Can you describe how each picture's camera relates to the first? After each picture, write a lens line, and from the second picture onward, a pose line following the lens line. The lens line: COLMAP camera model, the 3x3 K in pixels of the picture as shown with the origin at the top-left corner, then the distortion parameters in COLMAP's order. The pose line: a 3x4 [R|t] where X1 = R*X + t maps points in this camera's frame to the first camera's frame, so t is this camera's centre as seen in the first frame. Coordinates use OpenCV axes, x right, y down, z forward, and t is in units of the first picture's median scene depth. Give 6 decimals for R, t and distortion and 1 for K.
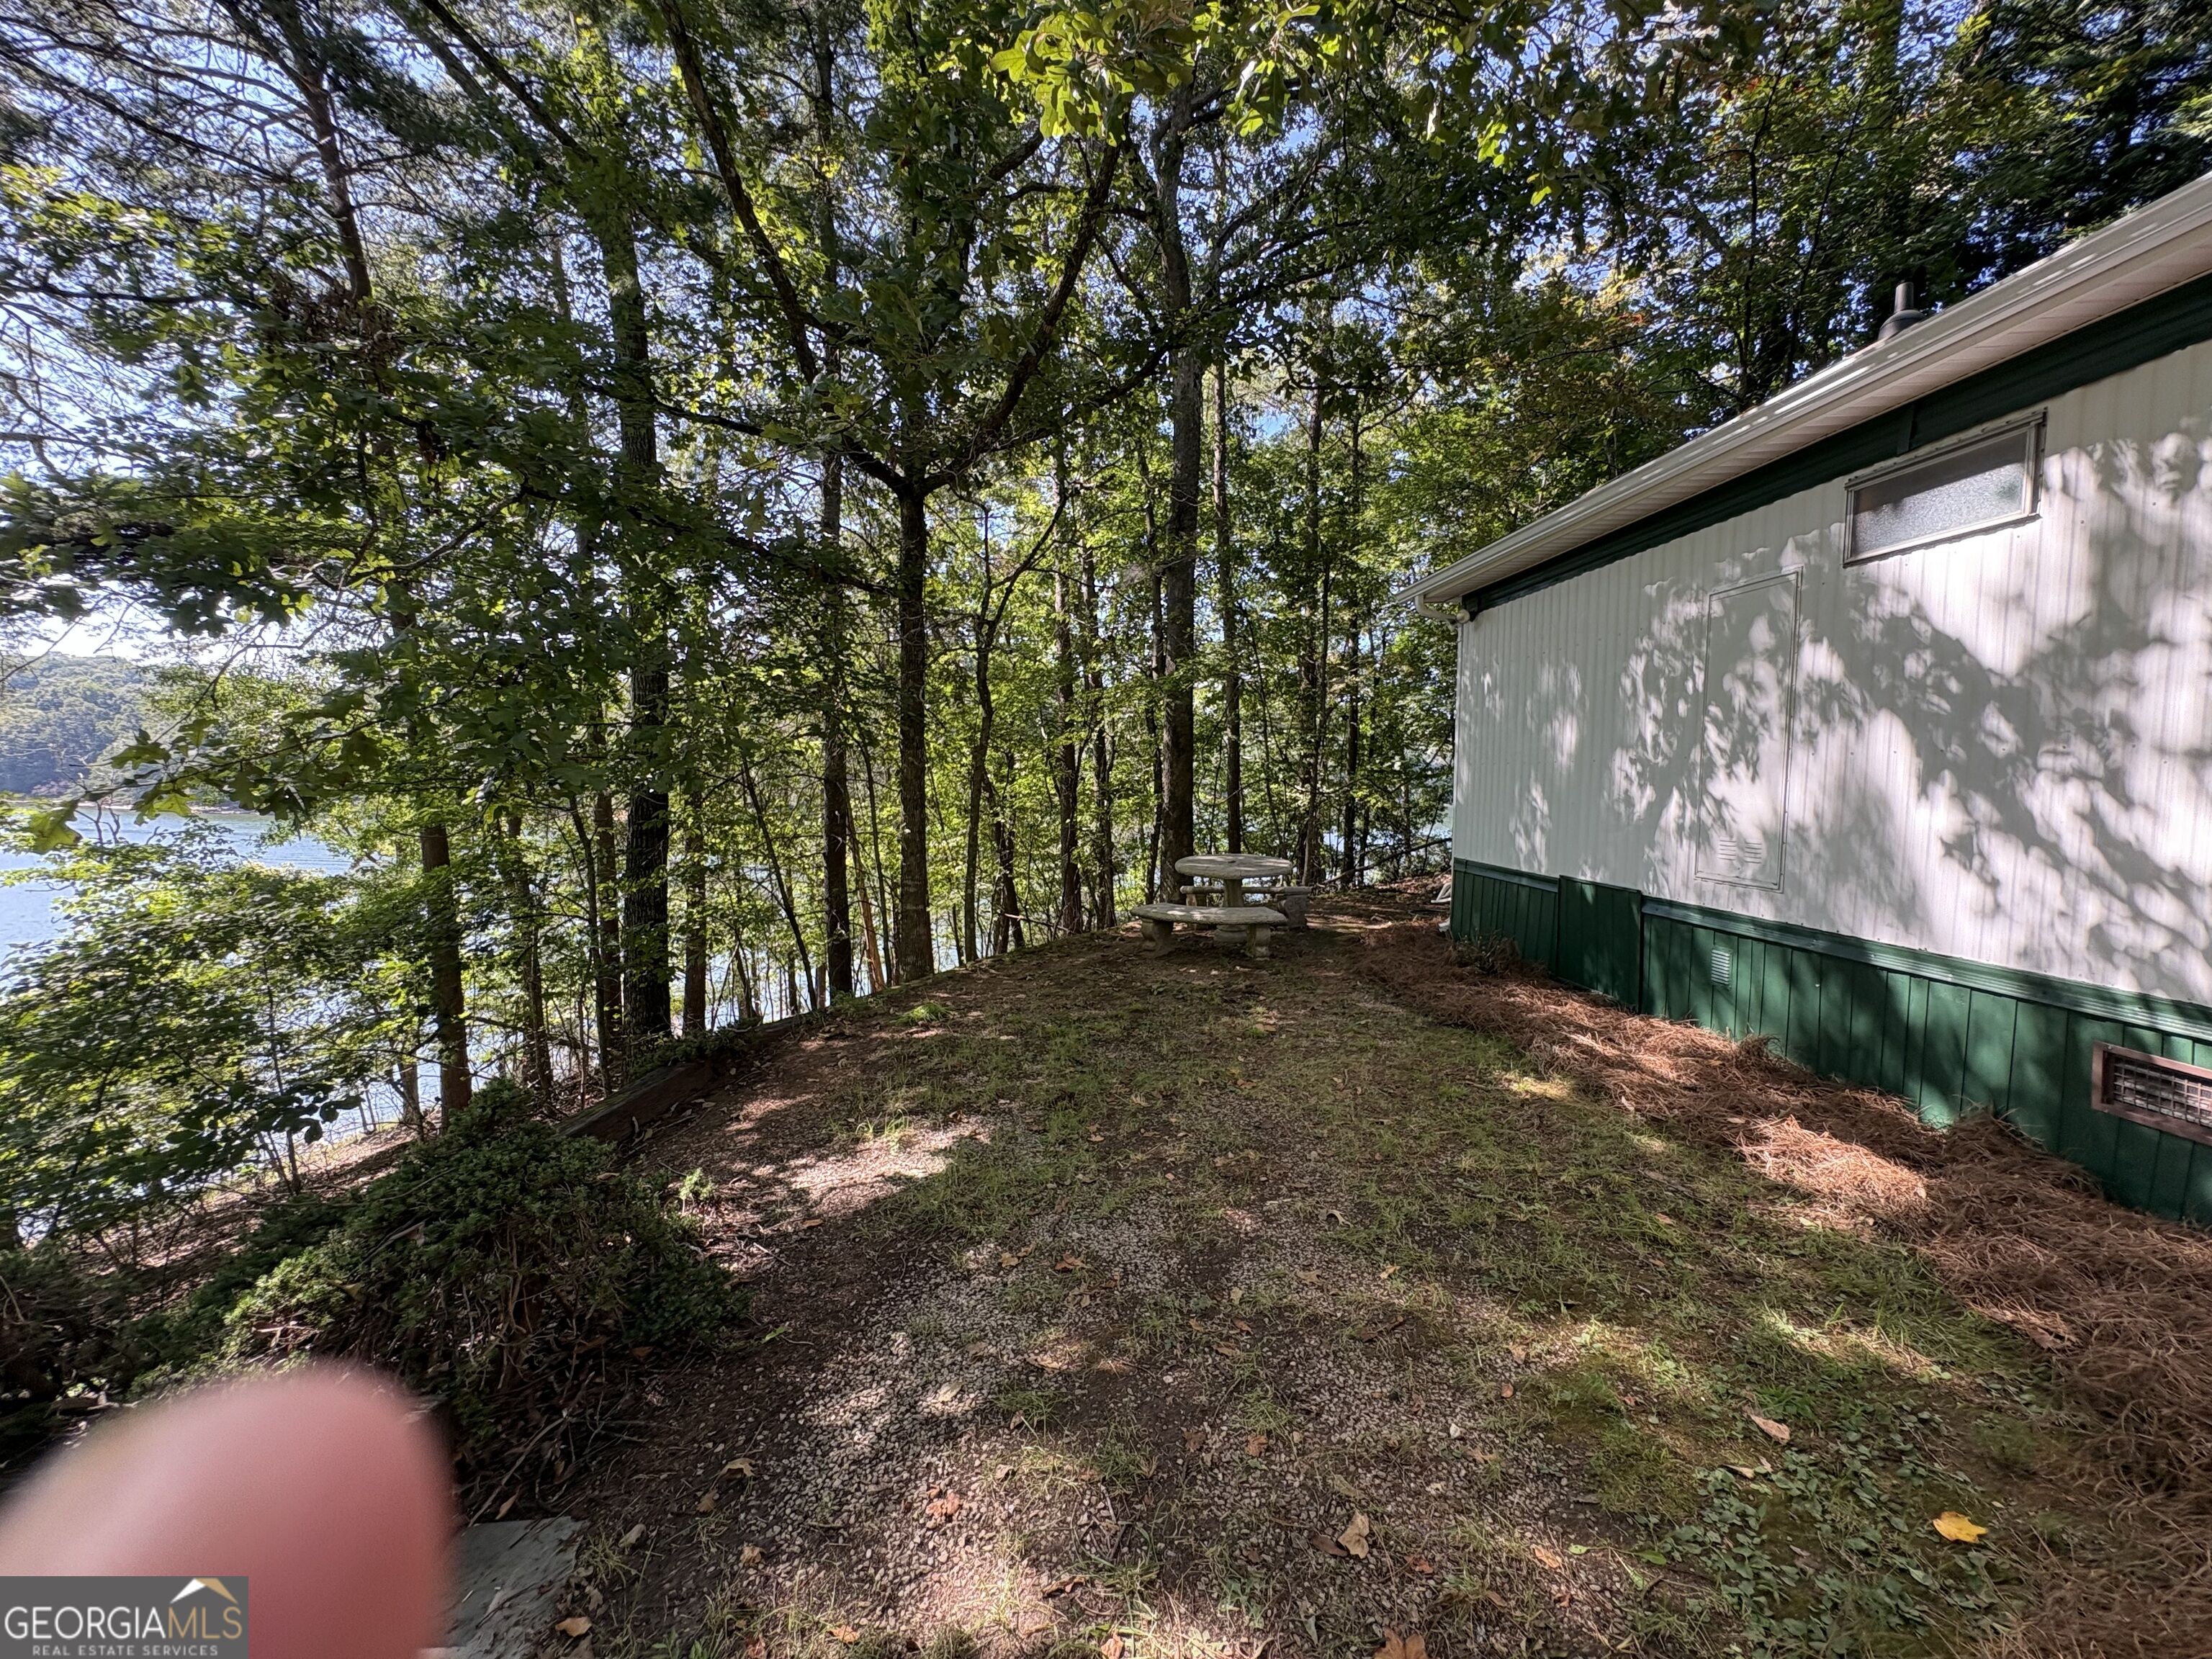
lens RADIAL K [[880.8, 0, 1106.0], [0, 880.8, 829.5], [0, 0, 1]] dist [0.002095, 0.000132]
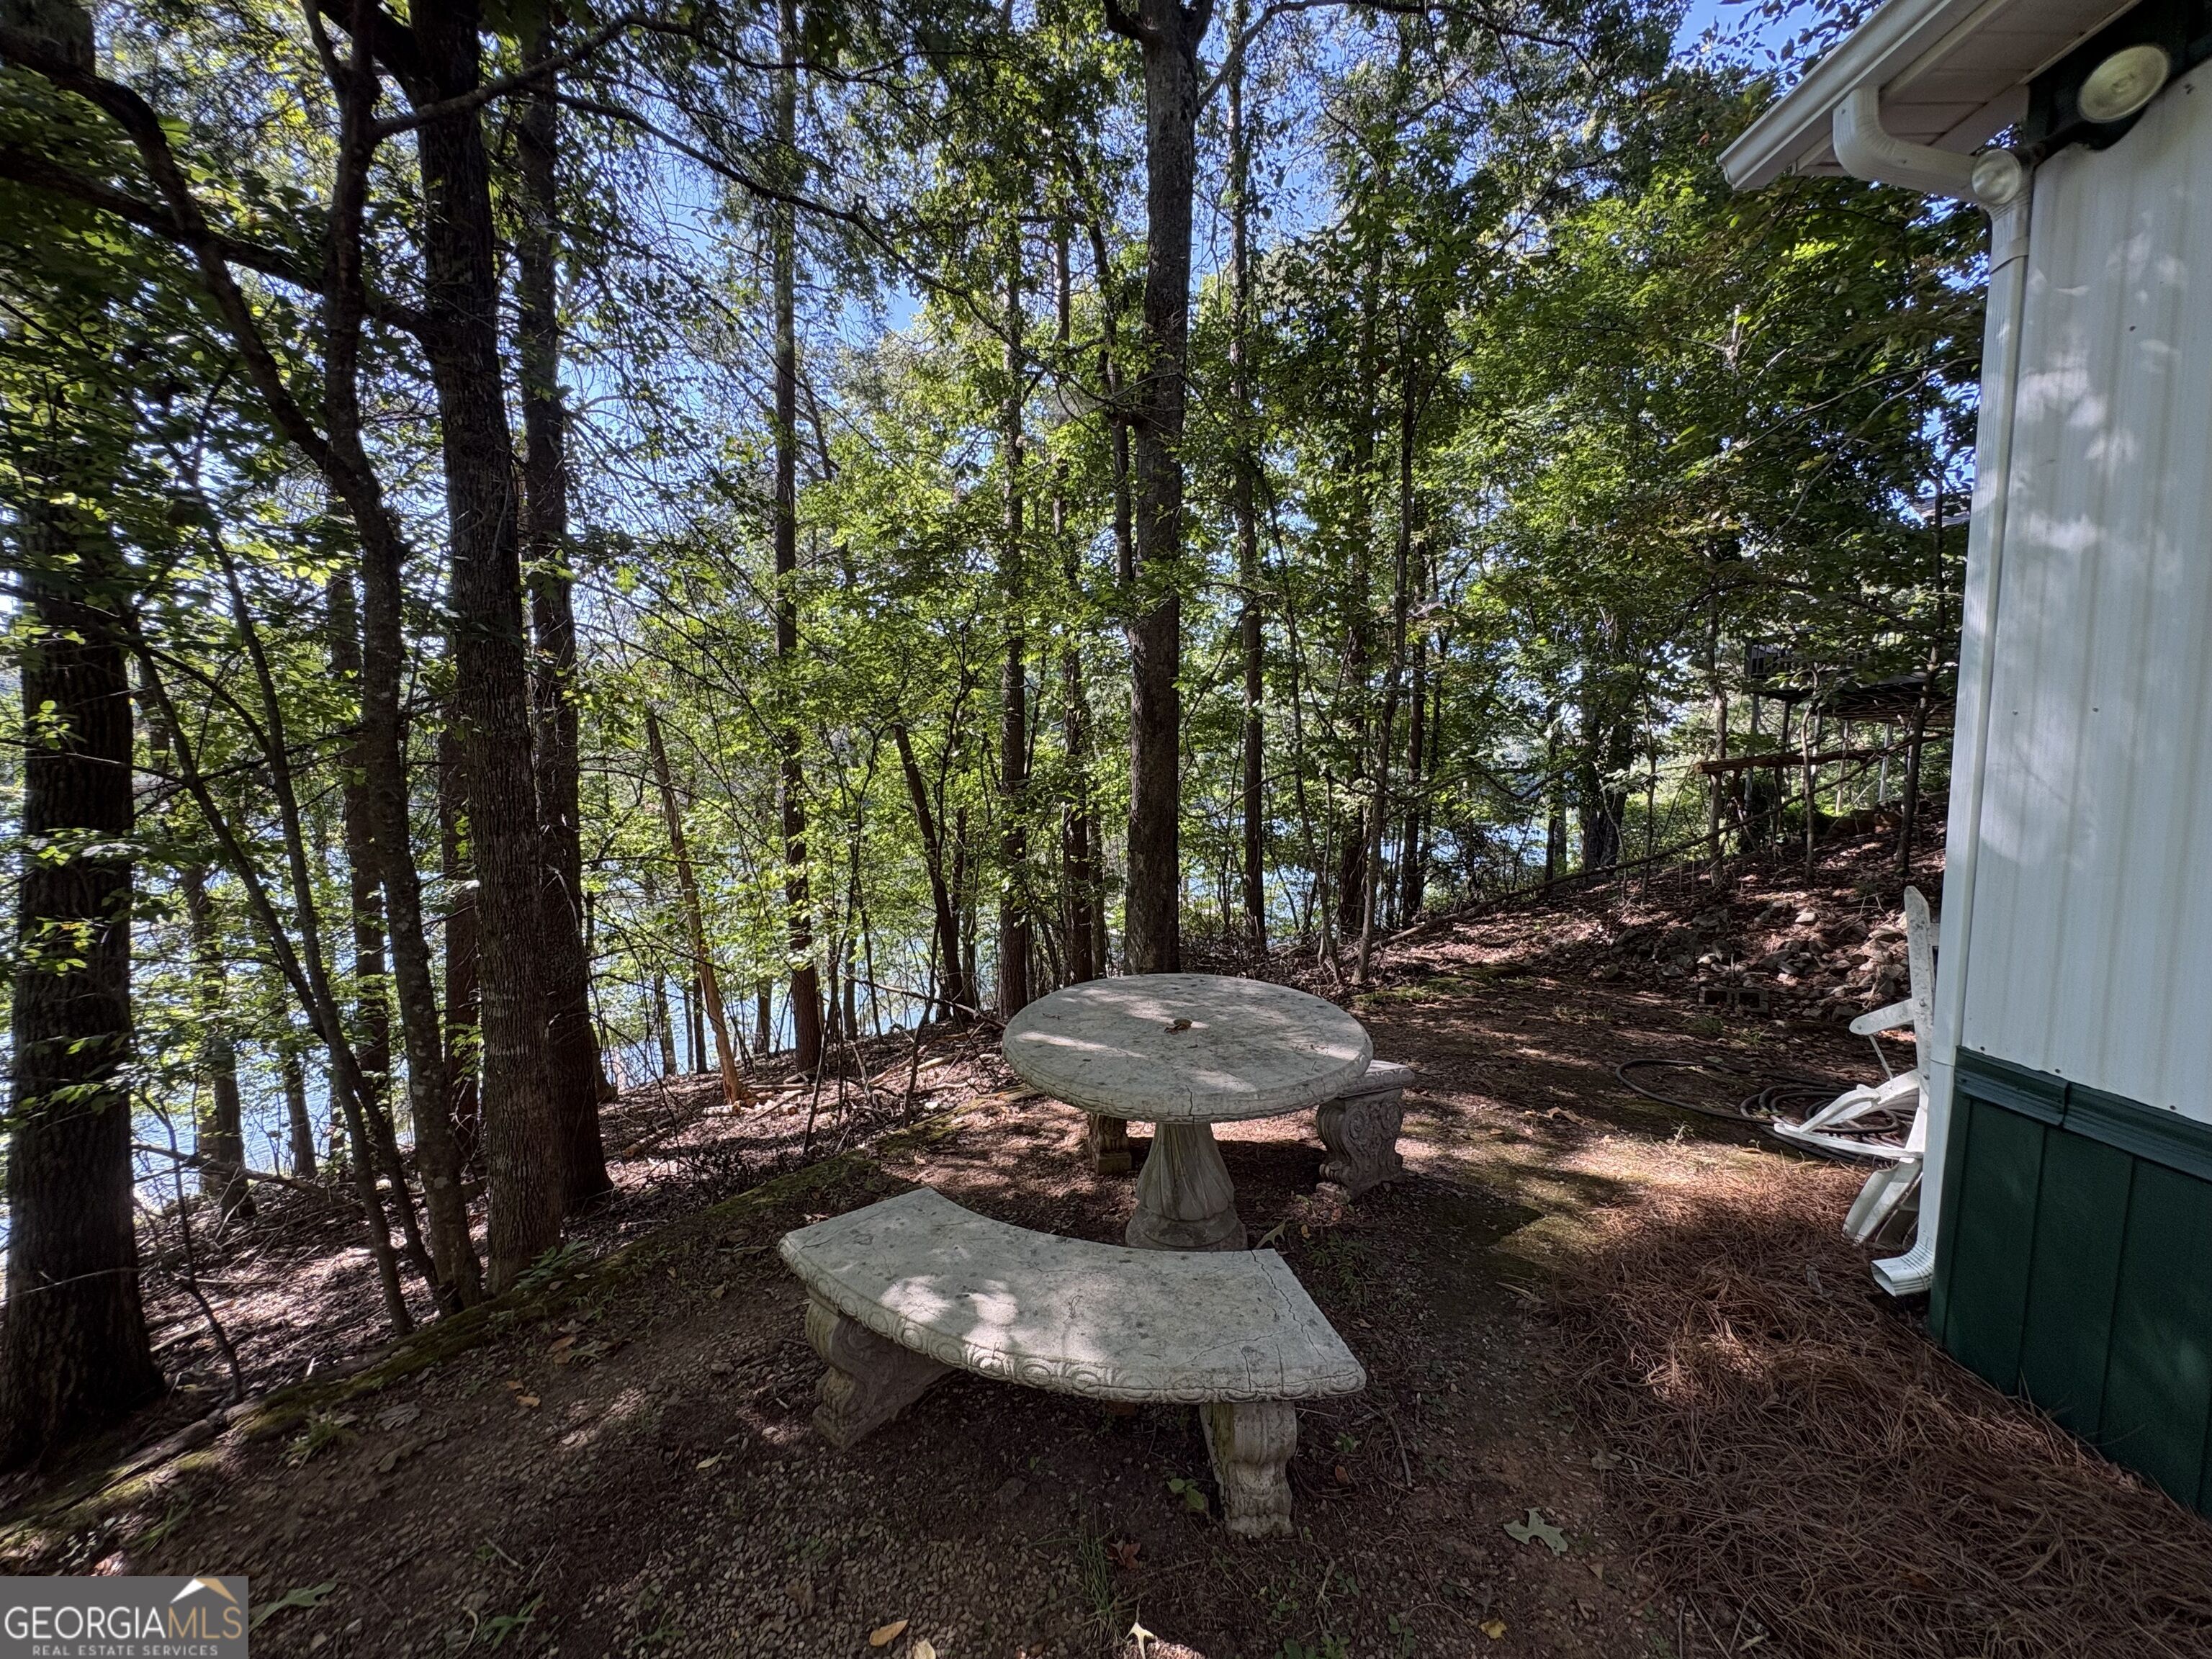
lens RADIAL K [[880.8, 0, 1106.0], [0, 880.8, 829.5], [0, 0, 1]] dist [0.002095, 0.000132]
pose [[0.999321, 0.010248, -0.035382, 0.223038], [-0.009980, 0.999920, 0.007730, -0.056998], [0.035458, -0.007371, 0.999344, 1.178881]]
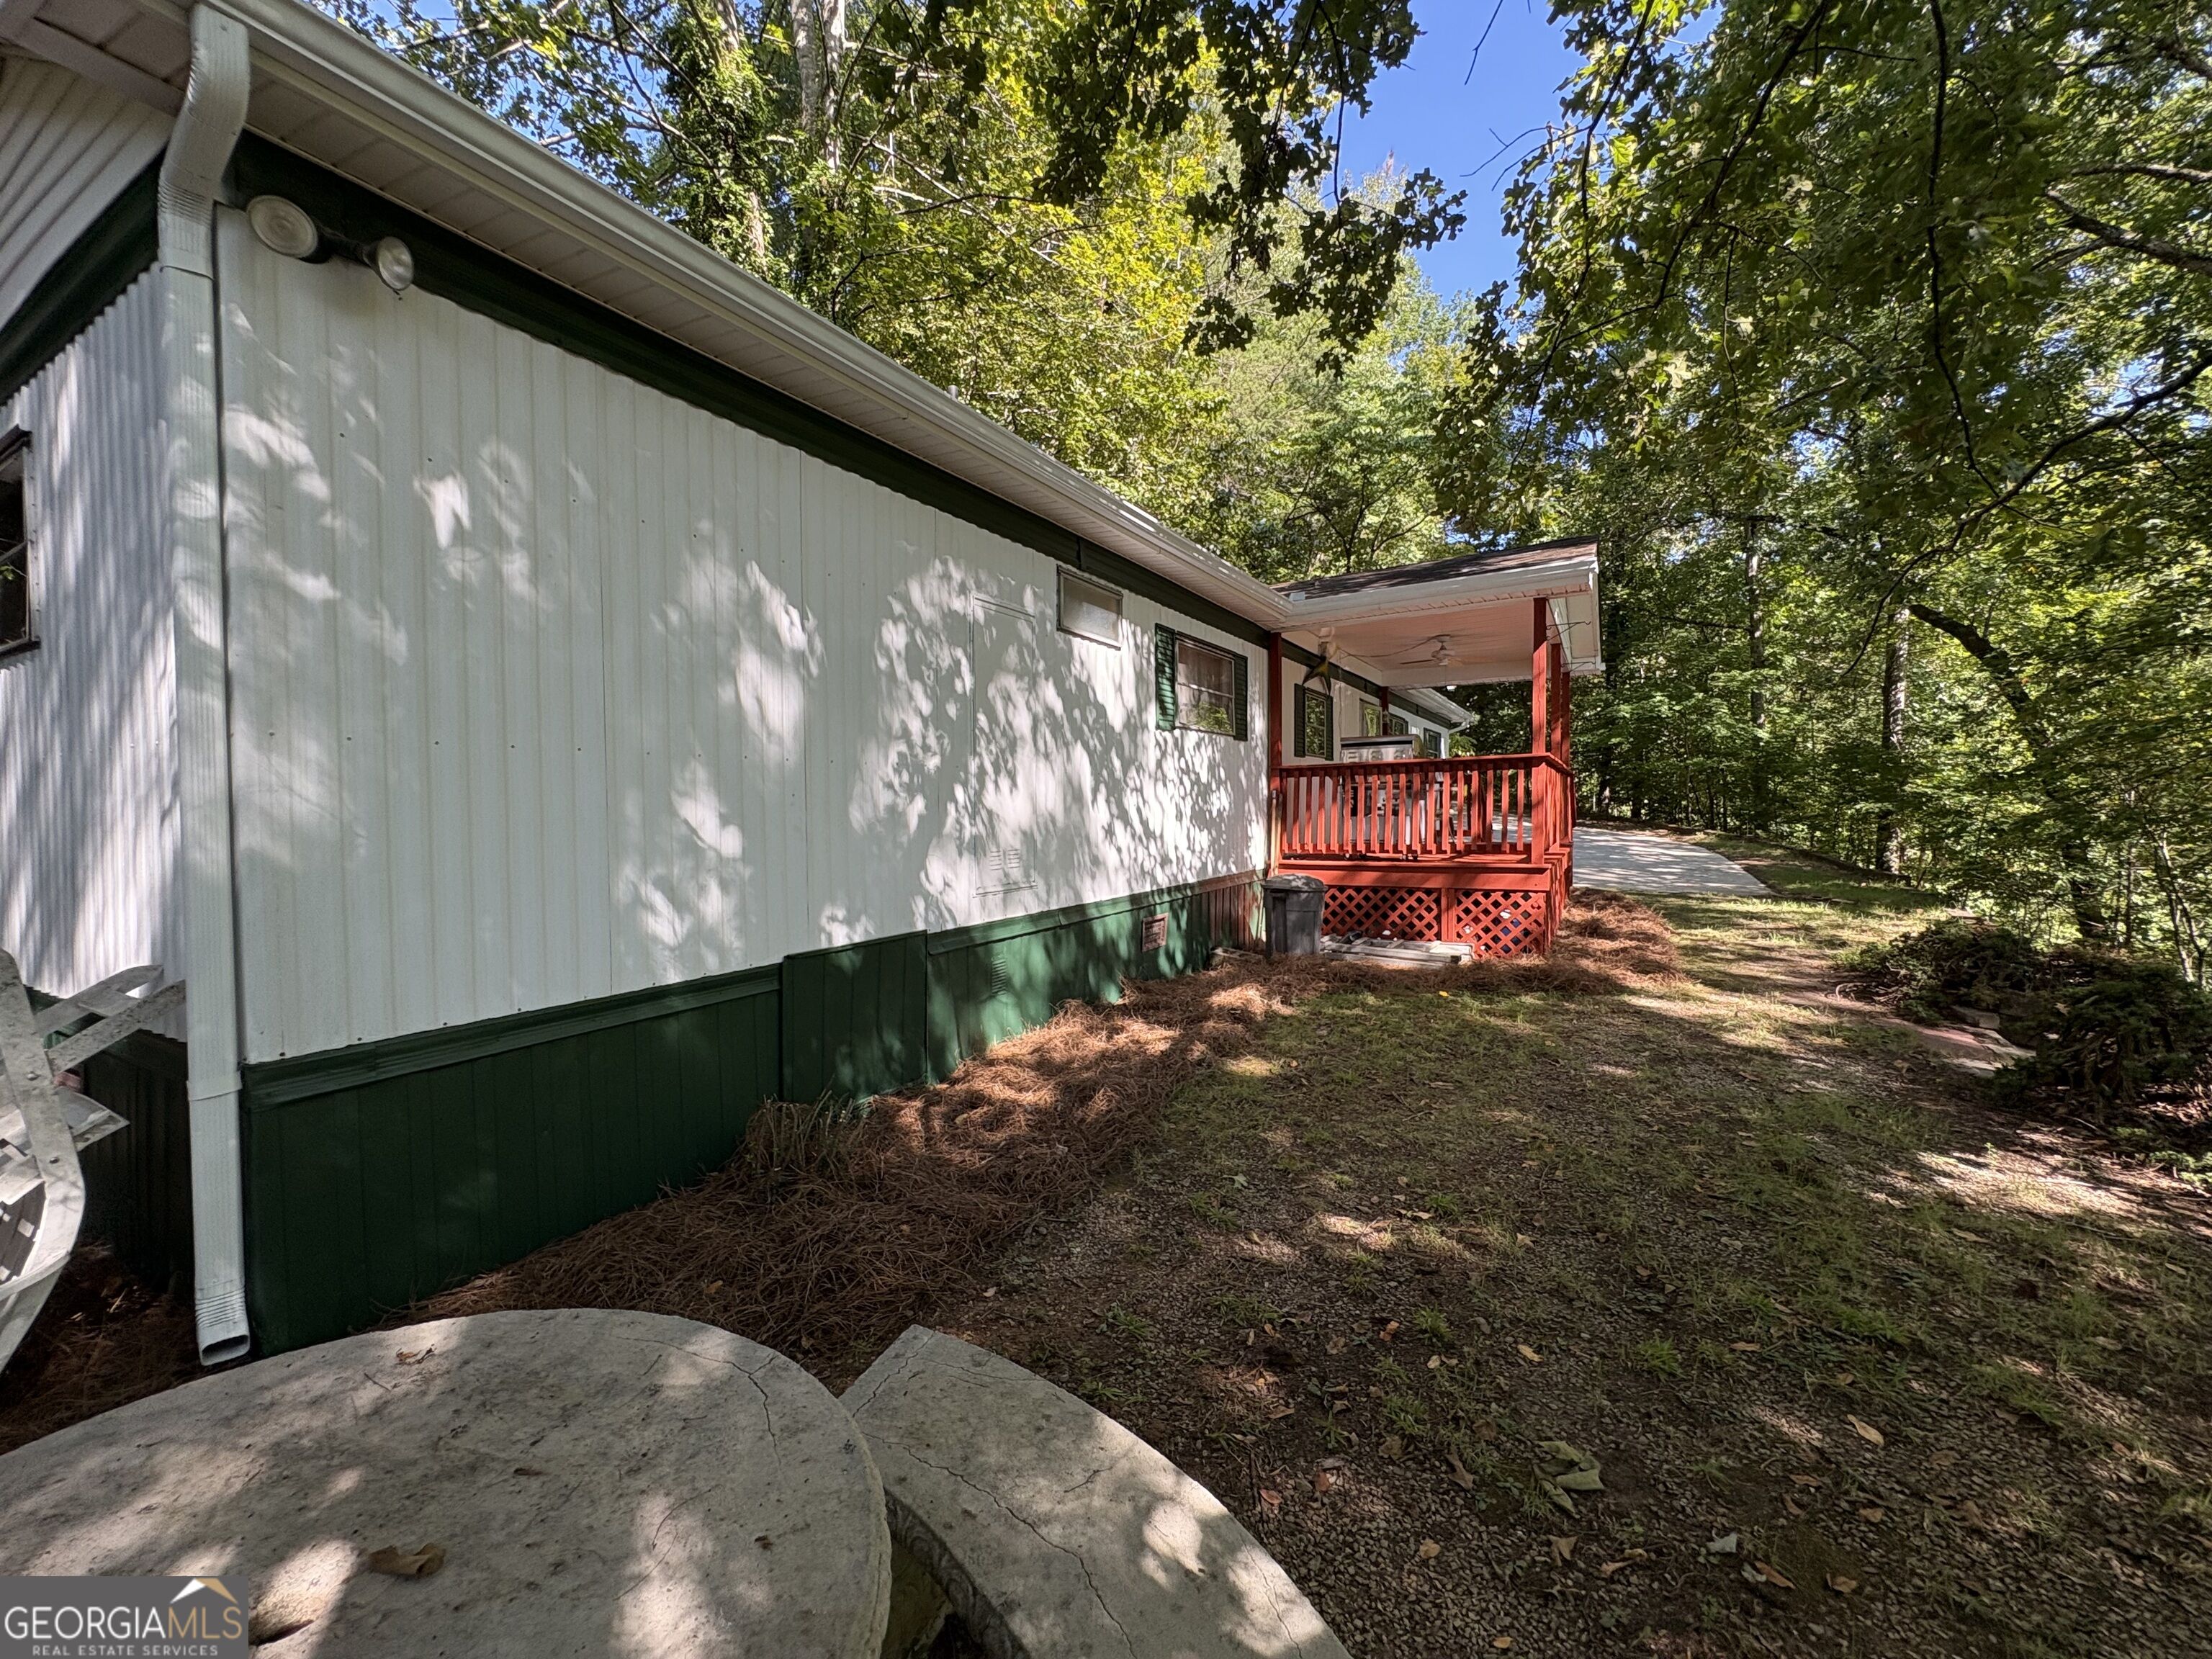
lens RADIAL K [[880.8, 0, 1106.0], [0, 880.8, 829.5], [0, 0, 1]] dist [0.002095, 0.000132]
pose [[-0.836826, -0.016194, 0.547230, 0.042776], [0.033437, 0.996185, 0.080612, -0.086778], [-0.546447, 0.085756, -0.833092, 1.753193]]
